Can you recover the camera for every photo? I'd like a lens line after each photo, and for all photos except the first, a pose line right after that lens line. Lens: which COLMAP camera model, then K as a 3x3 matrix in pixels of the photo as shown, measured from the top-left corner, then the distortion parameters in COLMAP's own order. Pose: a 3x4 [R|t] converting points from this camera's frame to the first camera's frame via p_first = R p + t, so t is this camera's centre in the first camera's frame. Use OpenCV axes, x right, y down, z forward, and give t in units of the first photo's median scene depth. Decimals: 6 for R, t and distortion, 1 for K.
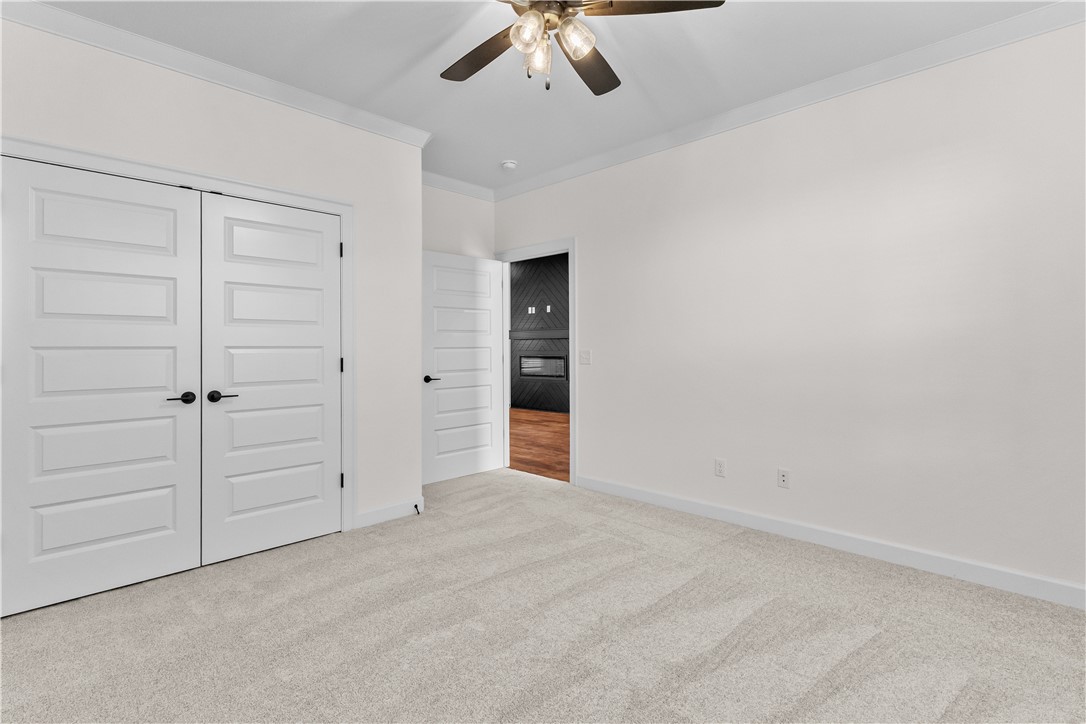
lens RADIAL K [[520.9, 0, 544.0], [0, 520.9, 358.1], [0, 0, 1]] dist [0.000987, 0.000549]
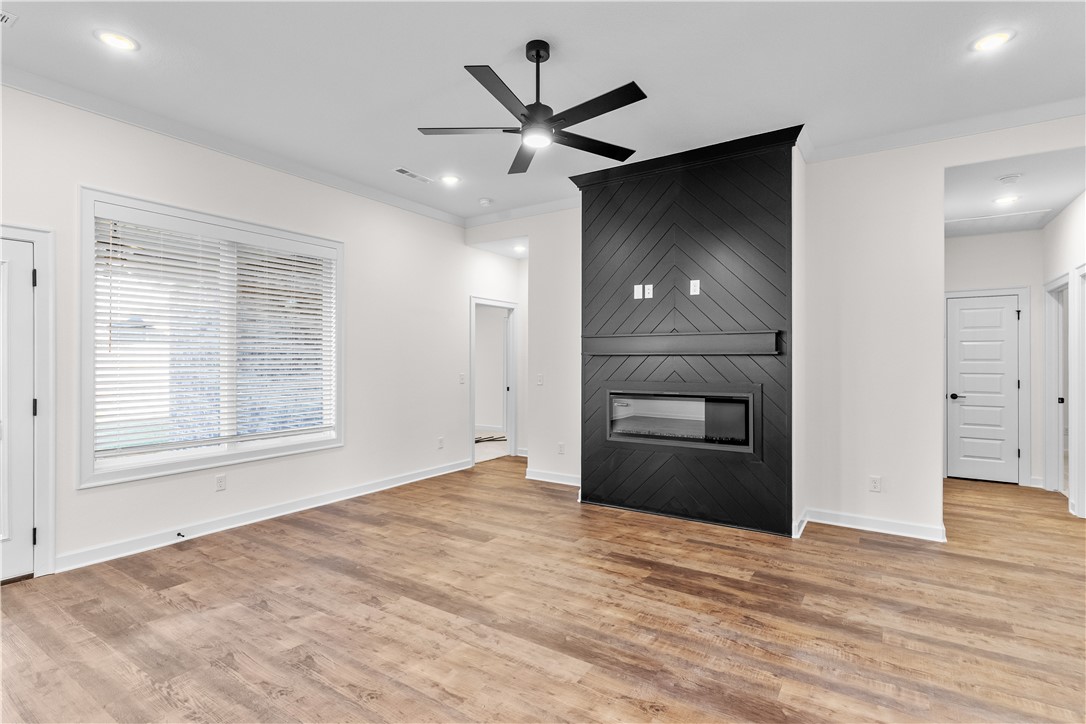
lens RADIAL K [[520.9, 0, 544.0], [0, 520.9, 358.1], [0, 0, 1]] dist [0.000987, 0.000549]
pose [[0.980904, 0.001373, 0.194488, -0.195443], [0.002182, 0.999834, -0.018065, -0.026263], [-0.194480, 0.018144, 0.980739, 0.576269]]
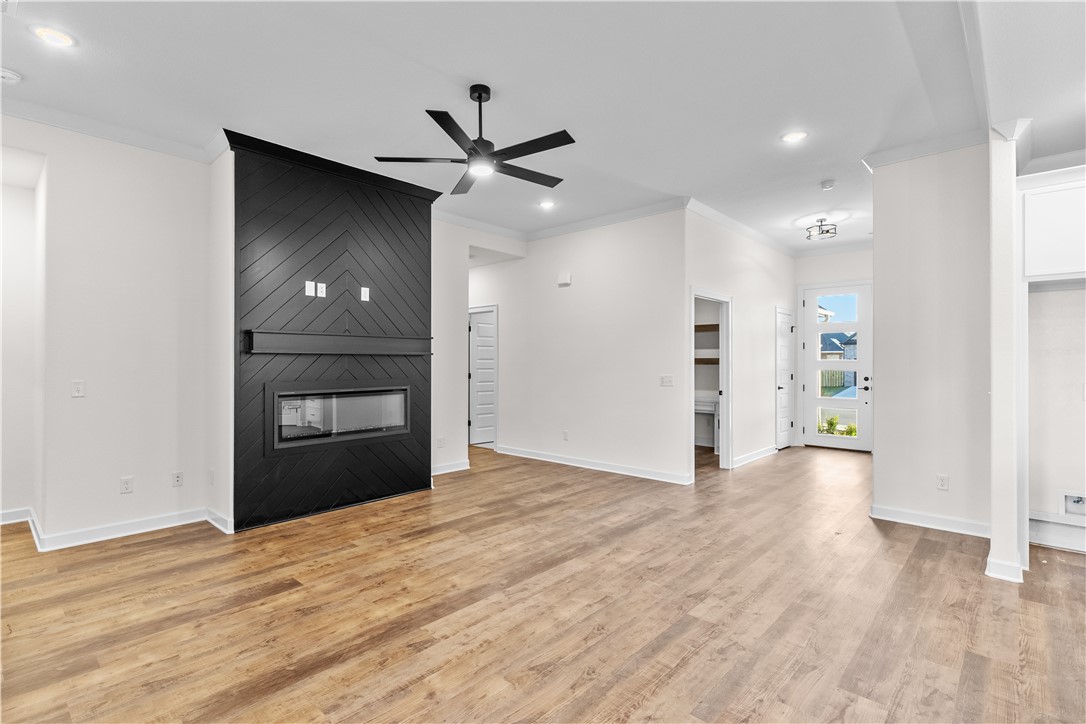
lens RADIAL K [[520.9, 0, 544.0], [0, 520.9, 358.1], [0, 0, 1]] dist [0.000987, 0.000549]
pose [[-0.039883, 0.004458, 0.999194, -0.472305], [0.012724, 0.999911, -0.003953, -0.029127], [-0.999123, 0.012556, -0.039936, 0.825548]]
